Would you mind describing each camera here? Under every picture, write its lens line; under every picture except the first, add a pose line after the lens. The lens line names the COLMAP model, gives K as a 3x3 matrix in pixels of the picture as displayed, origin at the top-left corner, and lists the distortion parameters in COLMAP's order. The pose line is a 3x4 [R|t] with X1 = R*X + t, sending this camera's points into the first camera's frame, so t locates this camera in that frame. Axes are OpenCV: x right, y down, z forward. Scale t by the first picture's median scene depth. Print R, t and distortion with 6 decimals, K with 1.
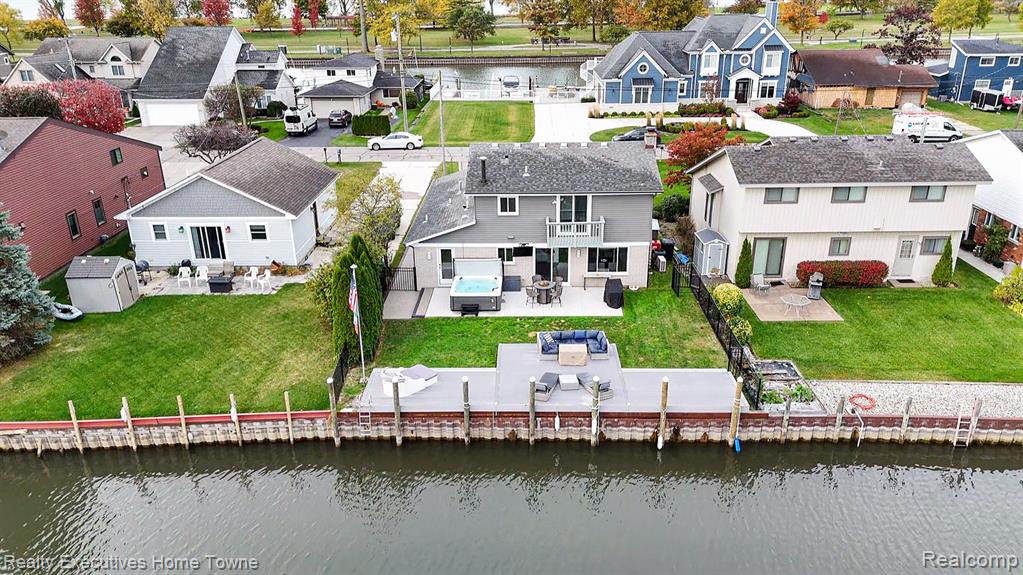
lens RADIAL K [[743.6, 0, 511.5], [0, 743.6, 287.5], [0, 0, 1]] dist [0.109685, -0.116510]
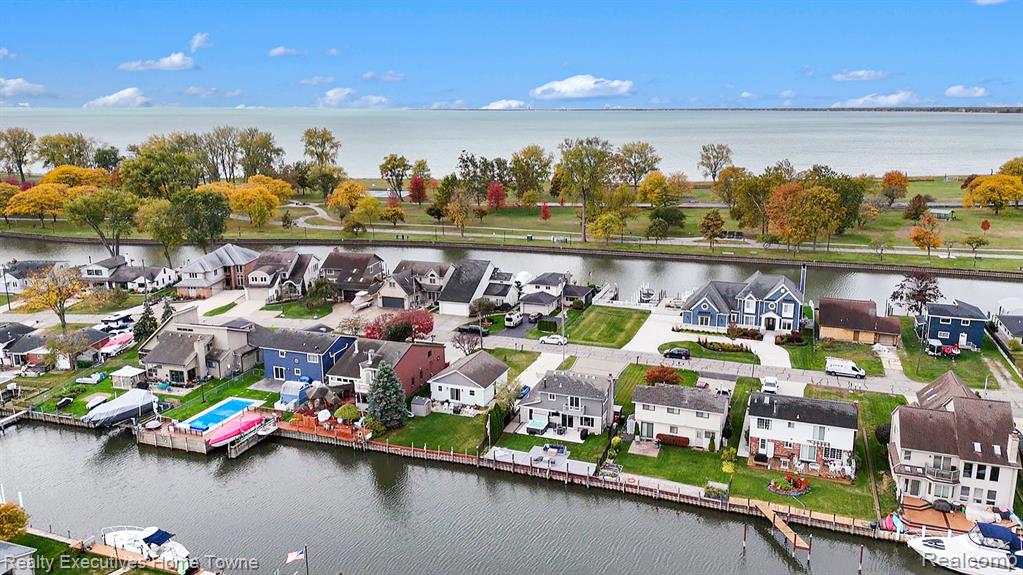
lens RADIAL K [[743.6, 0, 511.5], [0, 743.6, 287.5], [0, 0, 1]] dist [0.109685, -0.116510]
pose [[0.939503, 0.081975, -0.332586, 0.723044], [-0.129362, 0.983951, -0.122905, -0.145908], [0.317173, 0.158494, 0.935030, -1.677799]]
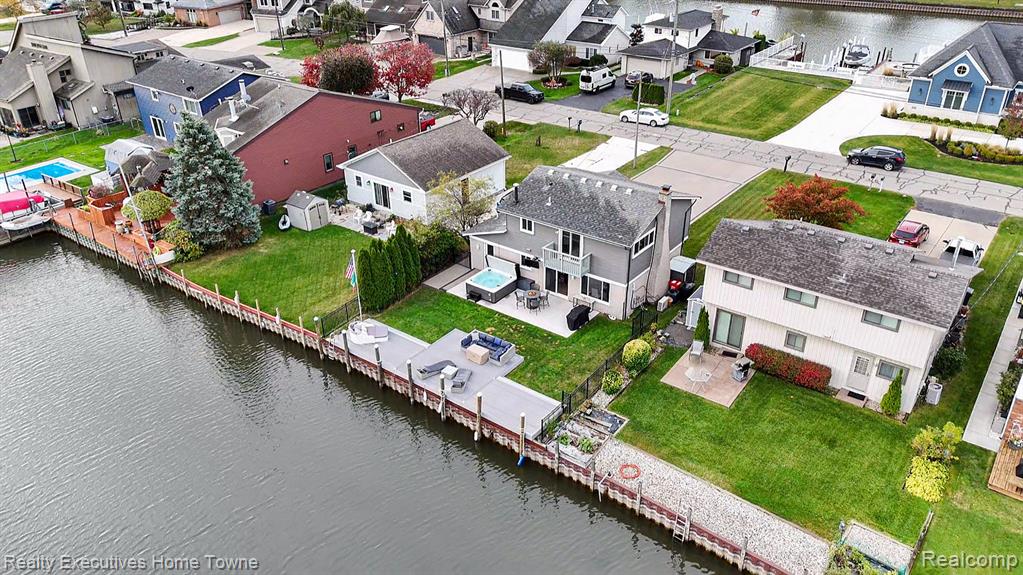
lens RADIAL K [[743.6, 0, 511.5], [0, 743.6, 287.5], [0, 0, 1]] dist [0.109685, -0.116510]
pose [[0.807204, 0.287005, -0.515800, 0.623562], [-0.219148, 0.957093, 0.189596, -0.231533], [0.548084, -0.040006, 0.835466, -0.063225]]
